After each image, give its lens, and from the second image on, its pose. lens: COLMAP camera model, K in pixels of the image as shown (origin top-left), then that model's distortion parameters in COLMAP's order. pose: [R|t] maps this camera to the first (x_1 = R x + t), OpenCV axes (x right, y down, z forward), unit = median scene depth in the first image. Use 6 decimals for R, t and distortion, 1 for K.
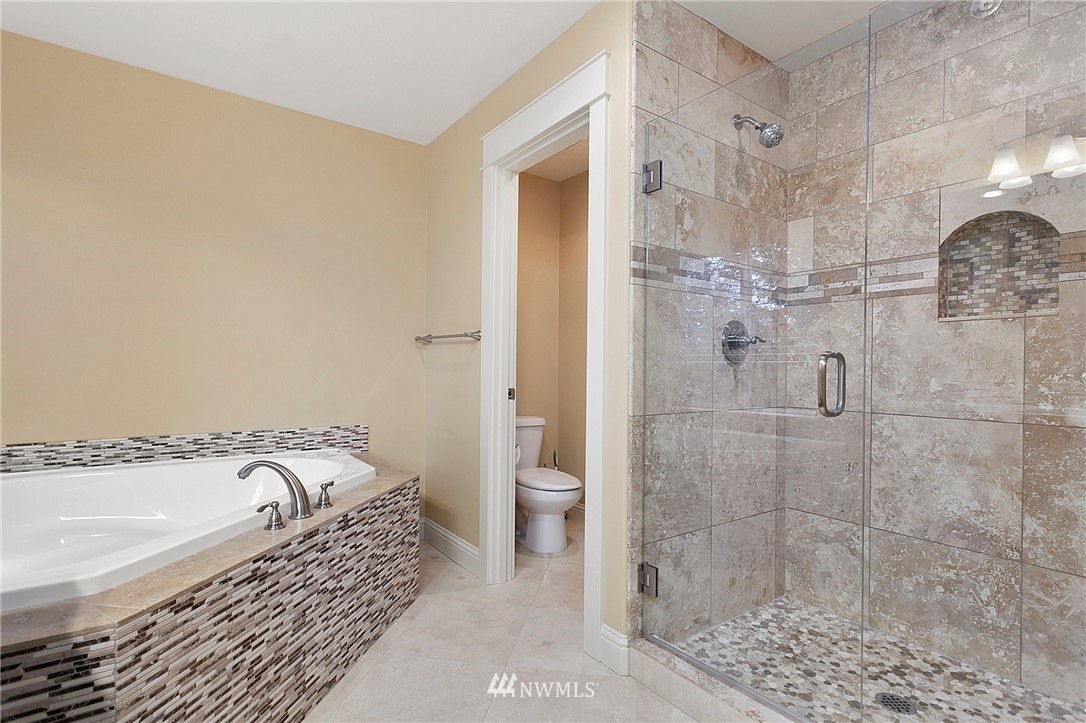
lens RADIAL K [[516.2, 0, 539.8], [0, 516.2, 365.0], [0, 0, 1]] dist [-0.006633, 0.000653]
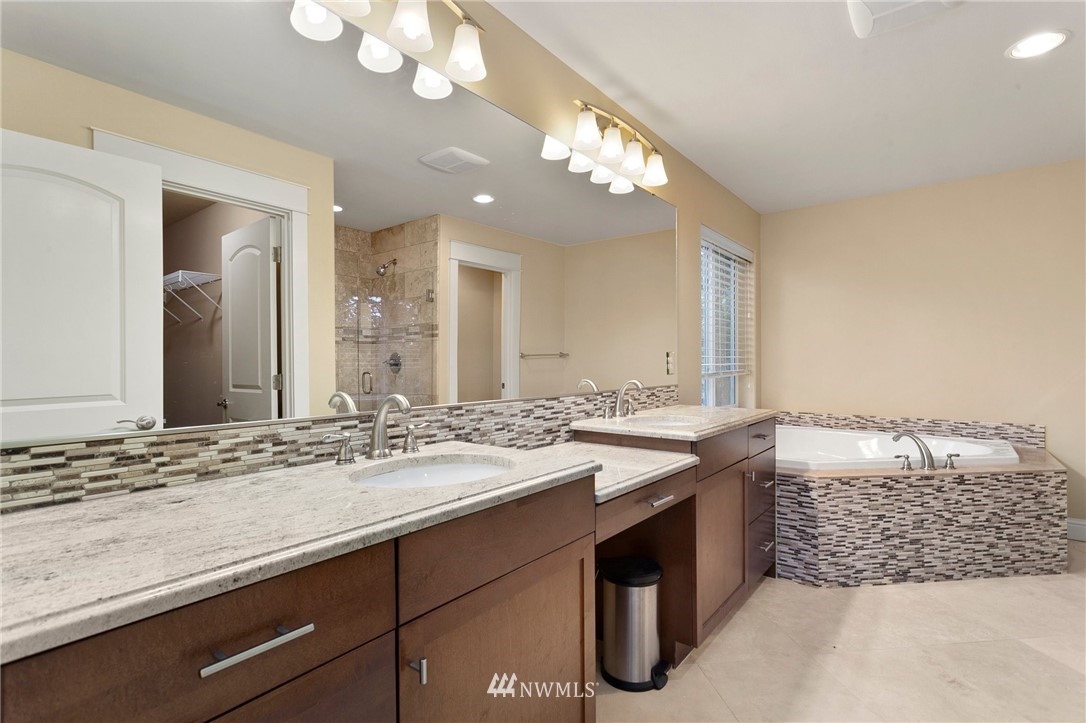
lens RADIAL K [[516.2, 0, 541.1], [0, 516.2, 362.4], [0, 0, 1]] dist [-0.006633, 0.000653]
pose [[0.262409, -0.009123, -0.964914, 0.797955], [0.017314, 0.999839, -0.004745, -0.061976], [0.964801, -0.015461, 0.262524, -0.621784]]
